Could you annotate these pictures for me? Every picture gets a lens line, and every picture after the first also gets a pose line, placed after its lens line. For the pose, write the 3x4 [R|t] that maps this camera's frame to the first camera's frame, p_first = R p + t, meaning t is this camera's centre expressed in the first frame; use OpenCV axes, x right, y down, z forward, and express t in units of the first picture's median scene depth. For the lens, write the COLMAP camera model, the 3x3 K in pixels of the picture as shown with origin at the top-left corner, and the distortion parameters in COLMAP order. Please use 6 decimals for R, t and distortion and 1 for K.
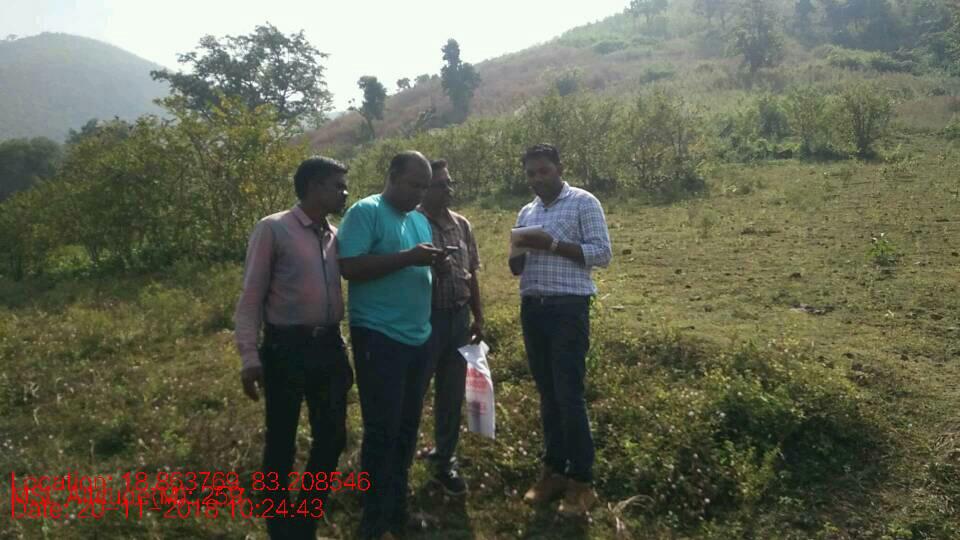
lens RADIAL K [[722.7, 0, 485.5], [0, 722.7, 264.1], [0, 0, 1]] dist [0.047456, -0.081039]
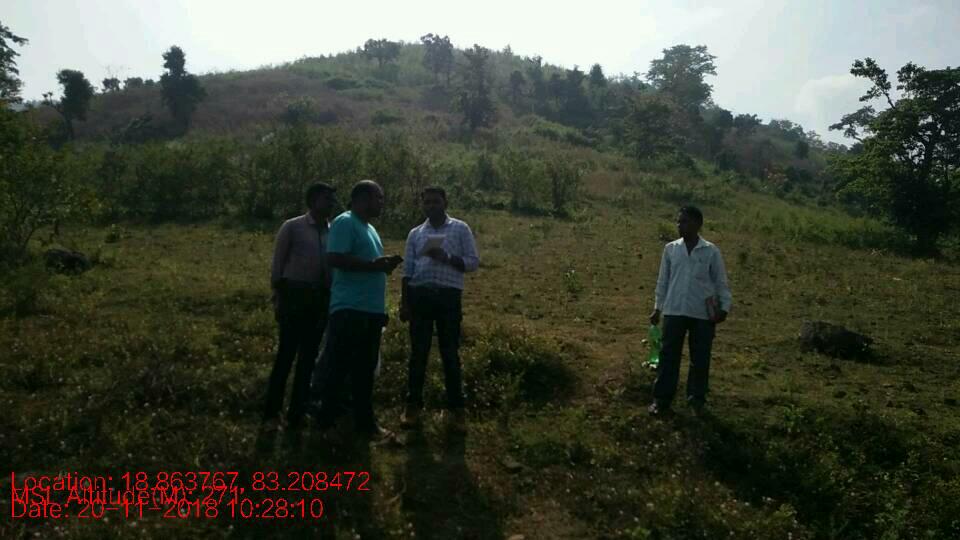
lens RADIAL K [[722.7, 0, 485.5], [0, 722.7, 264.1], [0, 0, 1]] dist [0.047456, -0.081039]
pose [[0.923846, 0.072947, 0.375748, -0.018307], [-0.055361, 0.996815, -0.057405, 0.004571], [-0.378738, 0.032231, 0.924942, -0.030662]]
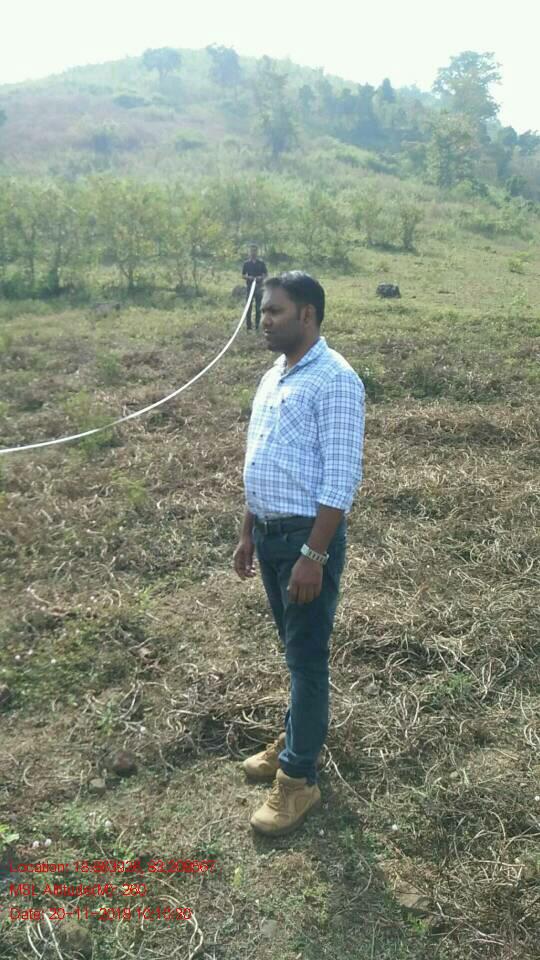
lens RADIAL K [[722.7, 0, 269.3], [0, 722.7, 499.3], [0, 0, 1]] dist [0.047456, -0.081039]
pose [[0.908156, -0.052301, 0.415353, -0.187033], [-0.042507, 0.975517, 0.215777, 0.020181], [-0.416469, -0.213615, 0.883698, -0.151272]]
